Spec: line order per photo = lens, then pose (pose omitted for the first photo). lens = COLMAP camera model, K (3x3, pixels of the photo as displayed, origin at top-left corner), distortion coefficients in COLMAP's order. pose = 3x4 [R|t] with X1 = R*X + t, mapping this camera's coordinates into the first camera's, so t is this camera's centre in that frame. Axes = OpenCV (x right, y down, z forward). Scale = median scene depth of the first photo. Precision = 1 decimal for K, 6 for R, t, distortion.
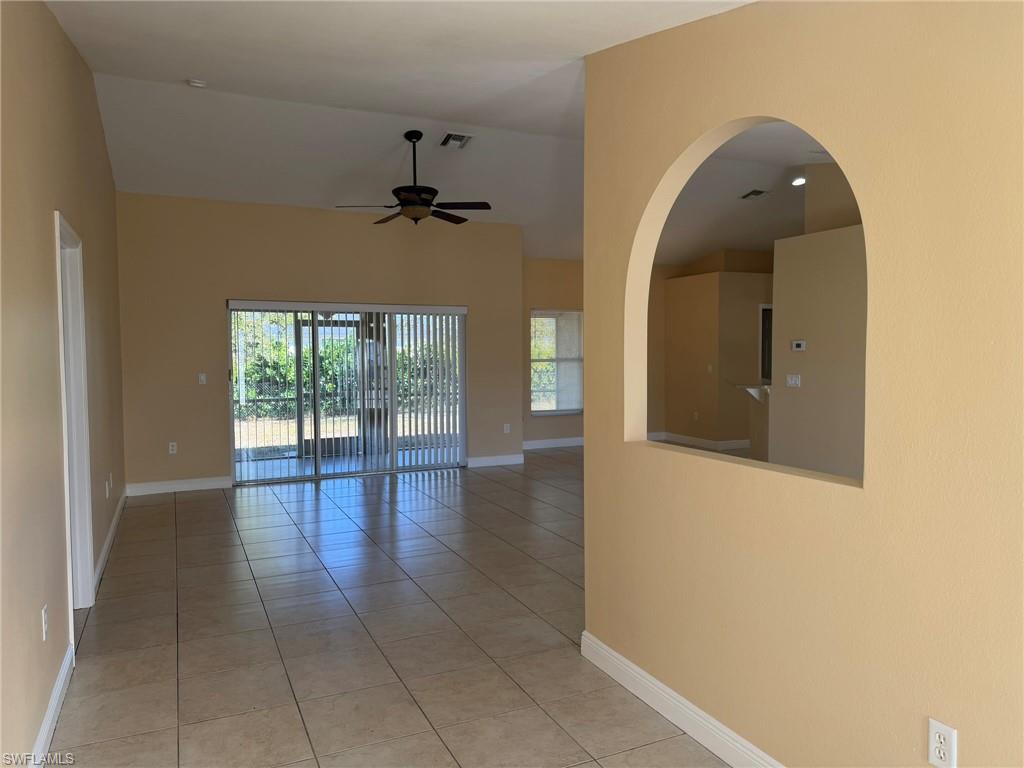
lens RADIAL K [[711.7, 0, 512.1], [0, 711.7, 385.7], [0, 0, 1]] dist [0.031022, -0.010617]
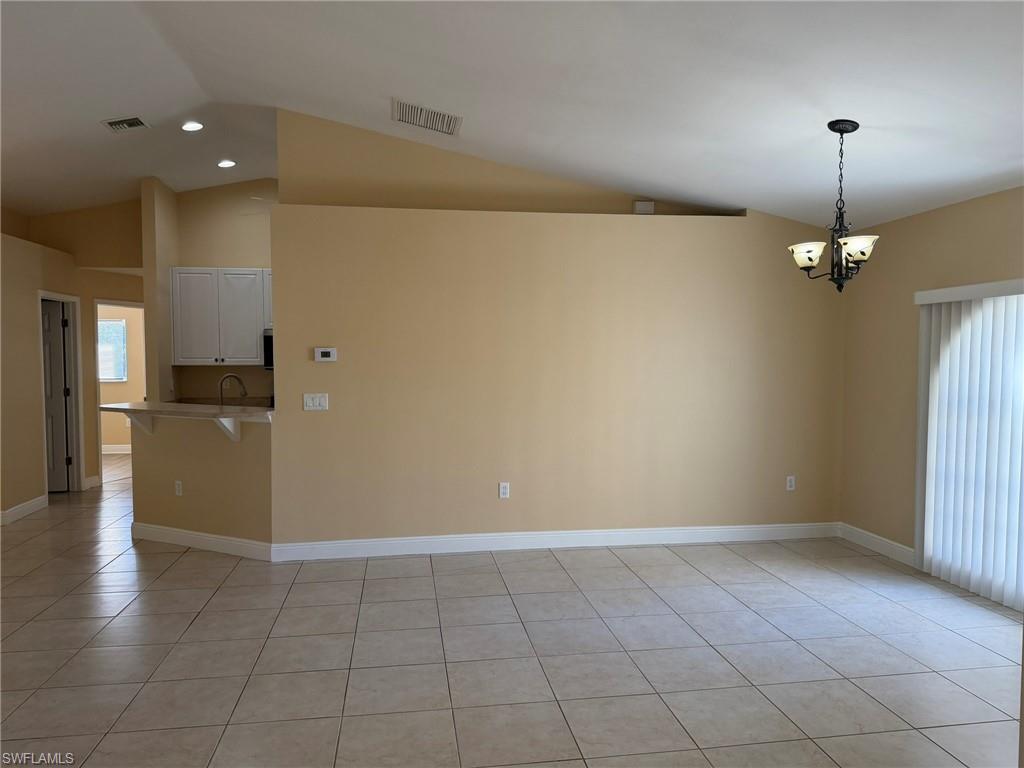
lens RADIAL K [[711.7, 0, 510.9], [0, 711.7, 375.3], [0, 0, 1]] dist [0.031022, -0.010617]
pose [[0.285312, -0.021158, 0.958201, -0.243403], [0.049238, 0.998760, 0.007393, -0.029526], [-0.957169, 0.045071, 0.286000, 0.587468]]
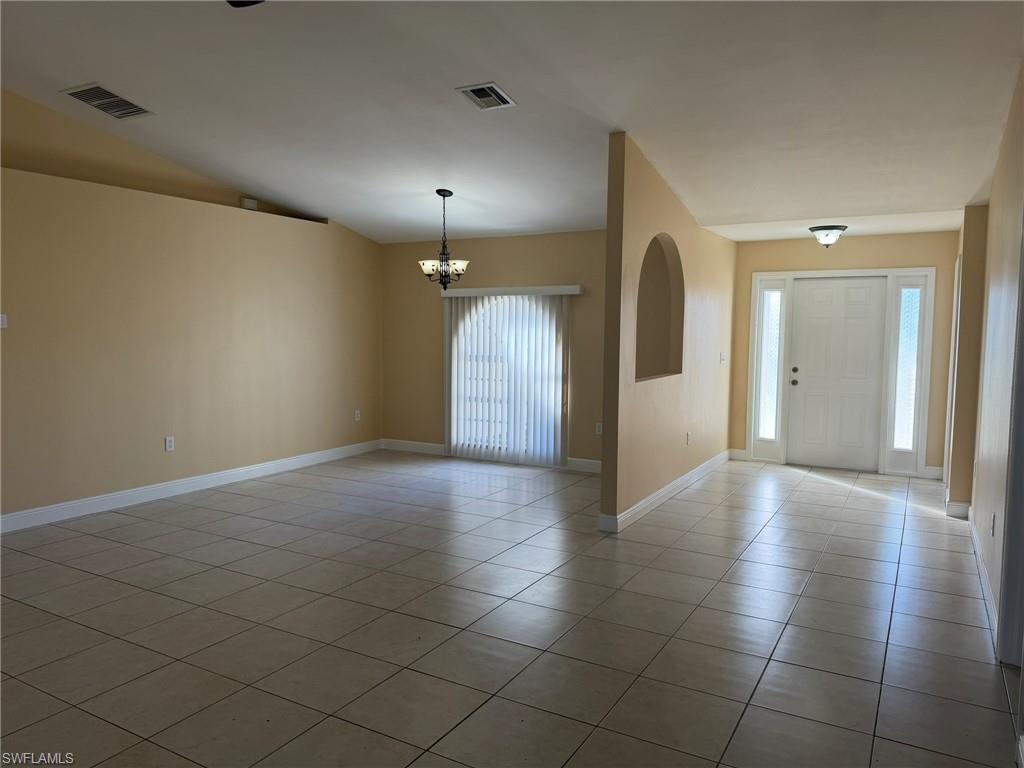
lens RADIAL K [[711.7, 0, 513.2], [0, 711.7, 384.8], [0, 0, 1]] dist [0.031022, -0.010617]
pose [[-0.567044, -0.067934, 0.820882, -0.464537], [0.037648, 0.993414, 0.108218, -0.051171], [-0.822827, 0.092269, -0.560751, 0.952433]]
